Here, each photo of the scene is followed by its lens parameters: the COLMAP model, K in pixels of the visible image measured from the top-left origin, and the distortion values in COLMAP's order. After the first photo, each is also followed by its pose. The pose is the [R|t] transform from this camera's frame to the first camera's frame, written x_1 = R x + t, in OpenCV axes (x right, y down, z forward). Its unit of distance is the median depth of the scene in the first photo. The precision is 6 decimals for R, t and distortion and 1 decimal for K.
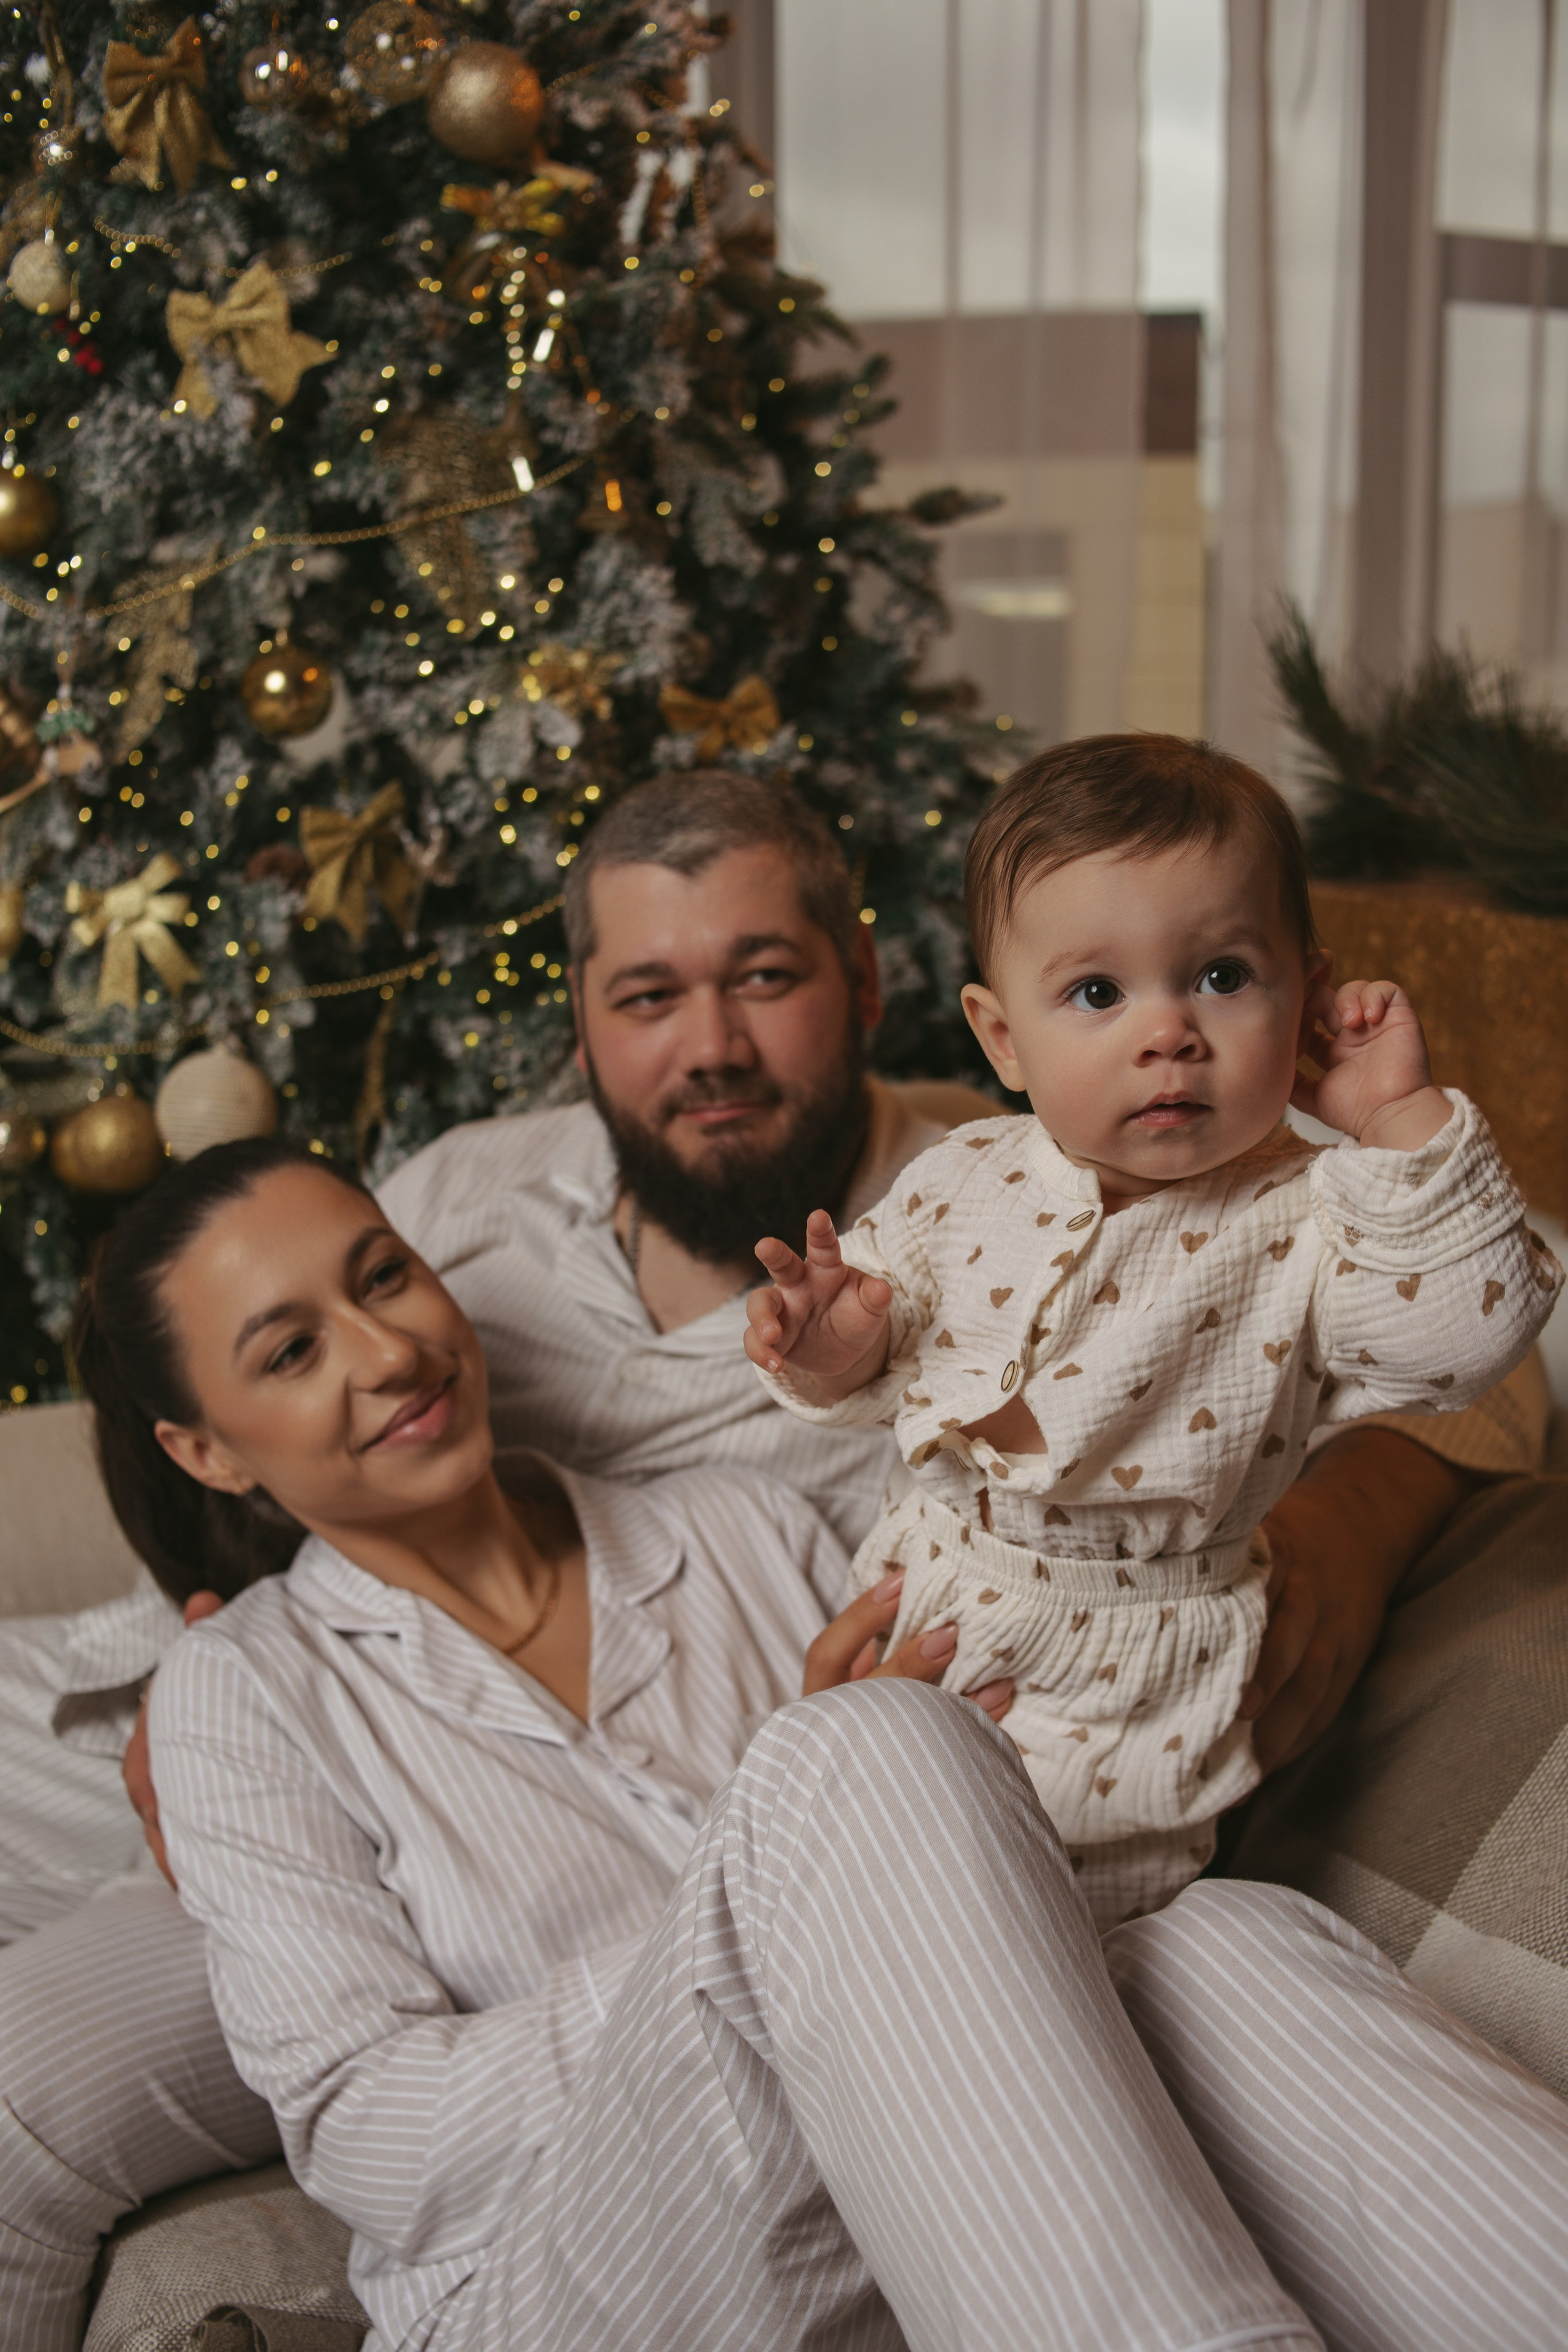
lens RADIAL K [[2414.6, 0, 784.0], [0, 2414.6, 1176.0], [0, 0, 1]] dist [-0.068027, 0.001650]
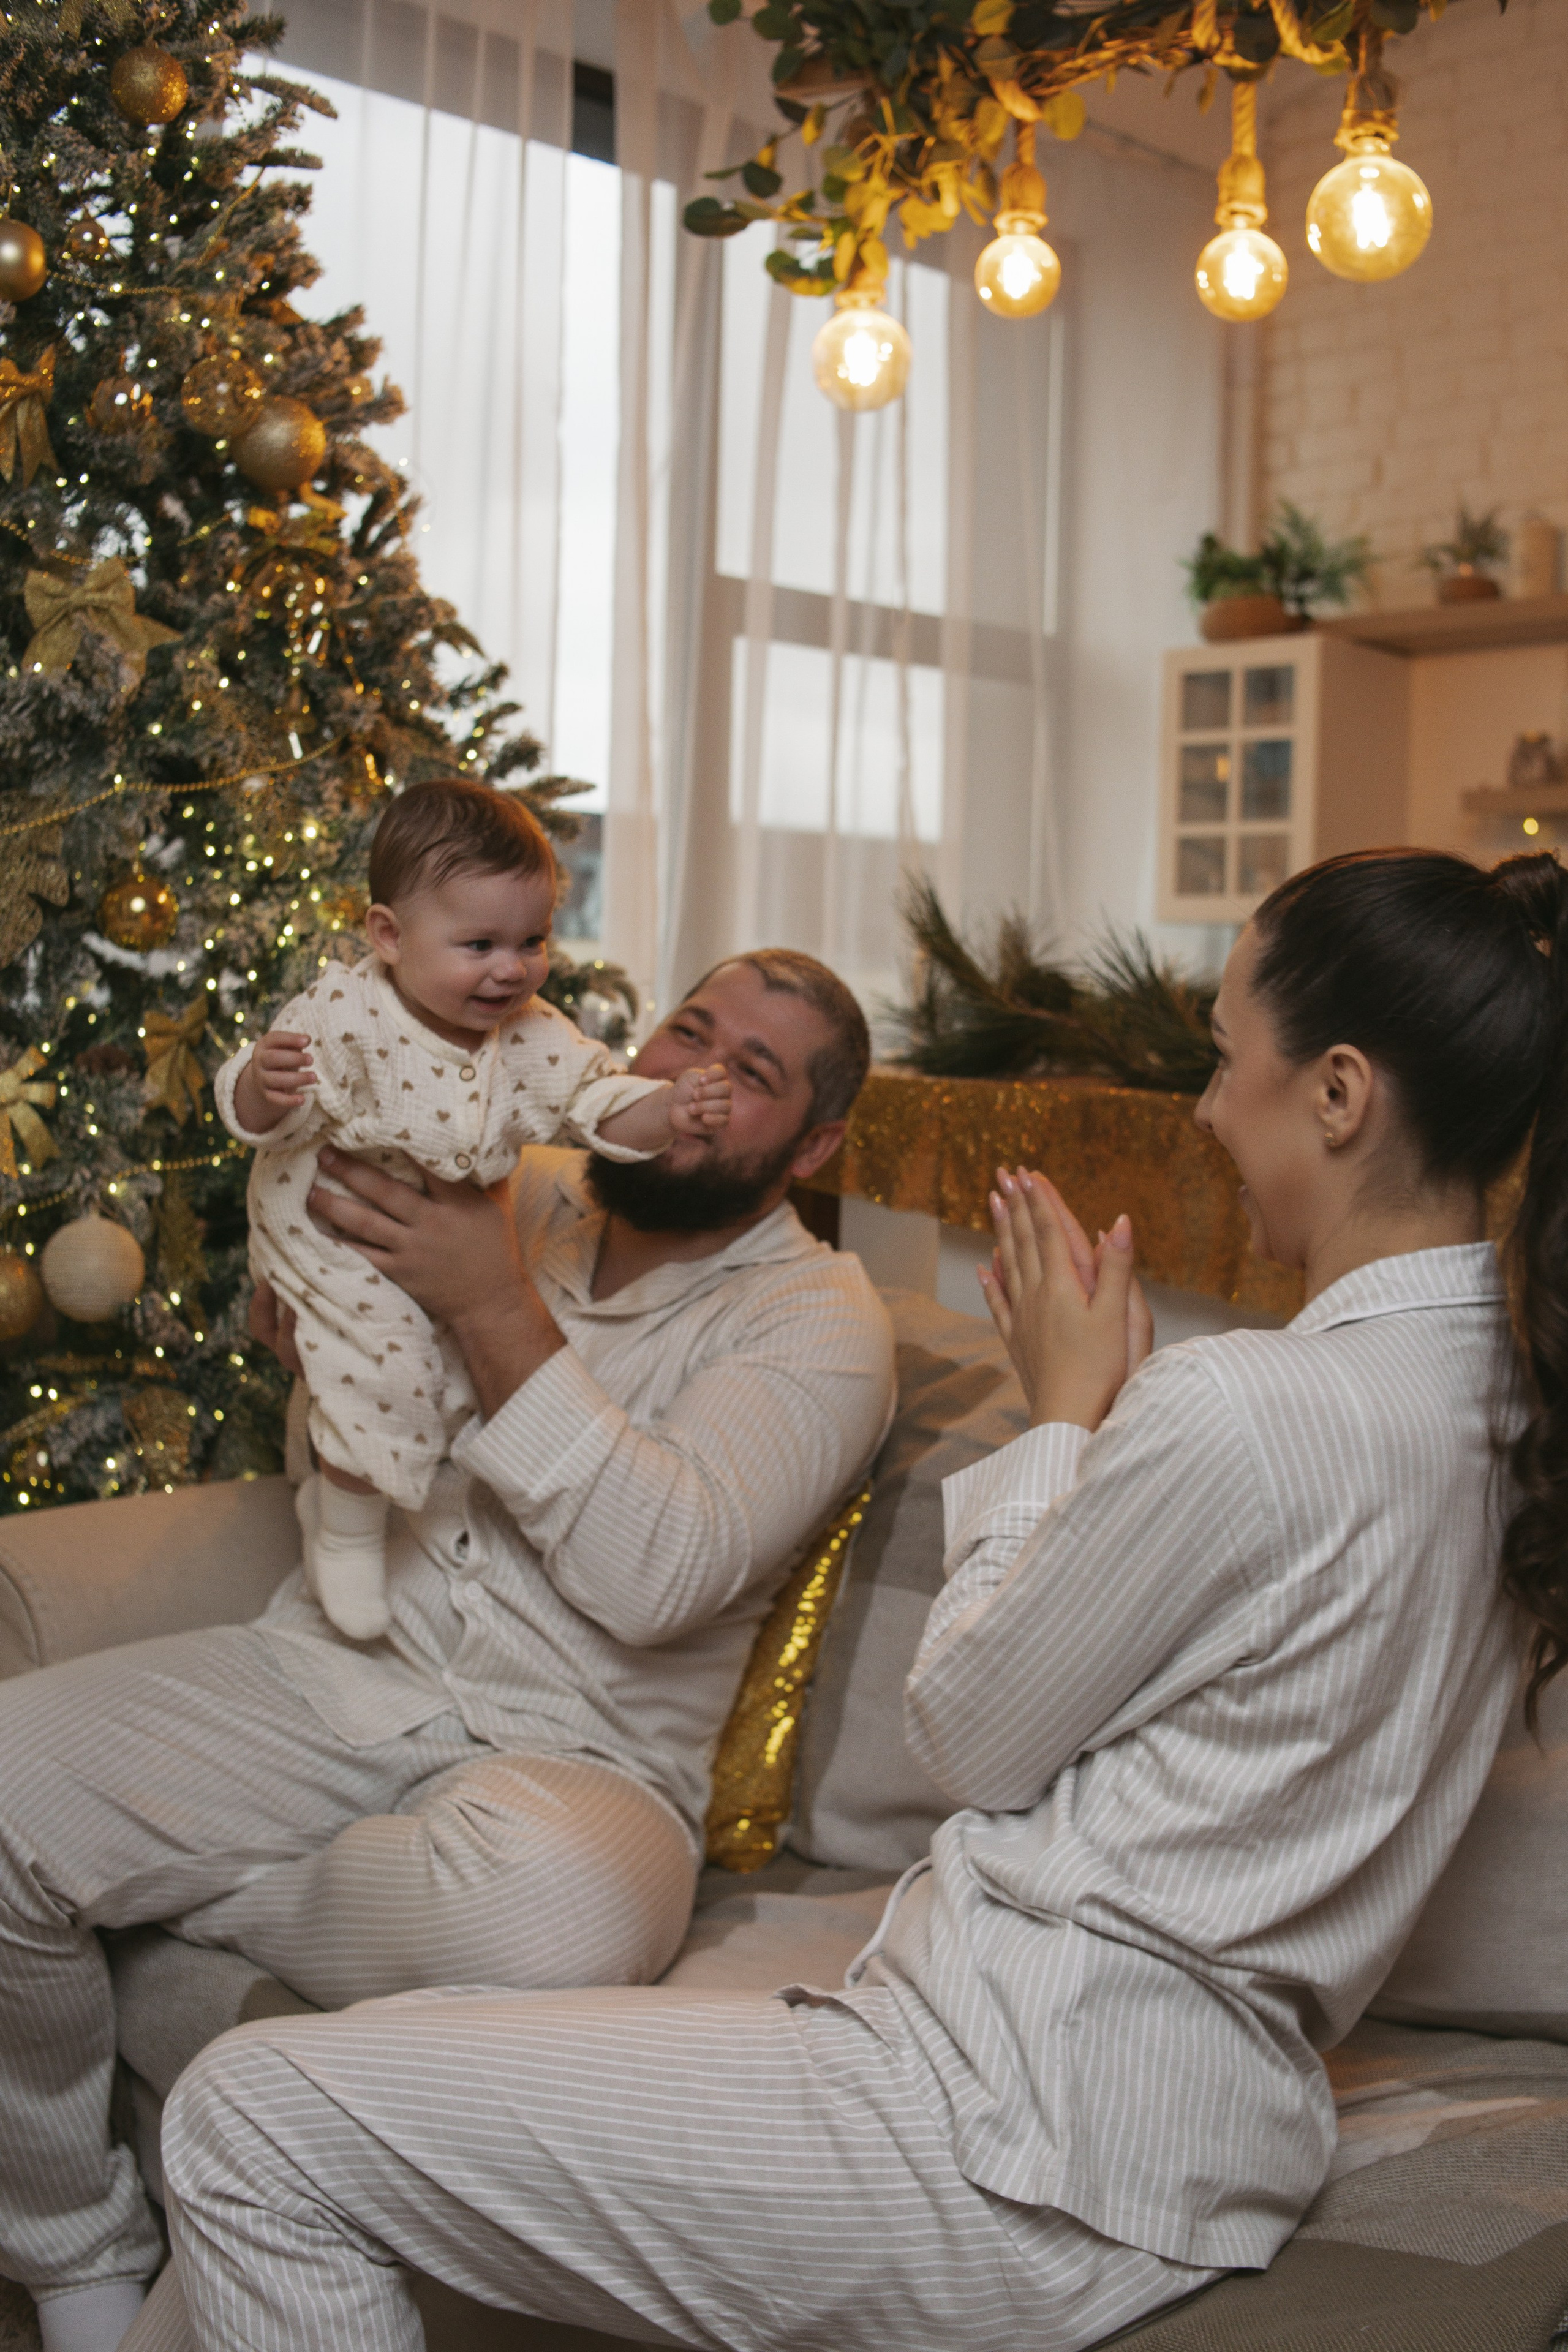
lens RADIAL K [[2414.6, 0, 784.0], [0, 2414.6, 1176.0], [0, 0, 1]] dist [-0.068027, 0.001650]
pose [[0.916465, 0.007057, 0.400052, -0.381824], [0.035885, 0.994365, -0.099747, 0.055477], [-0.398502, 0.105771, 0.911048, -0.186102]]
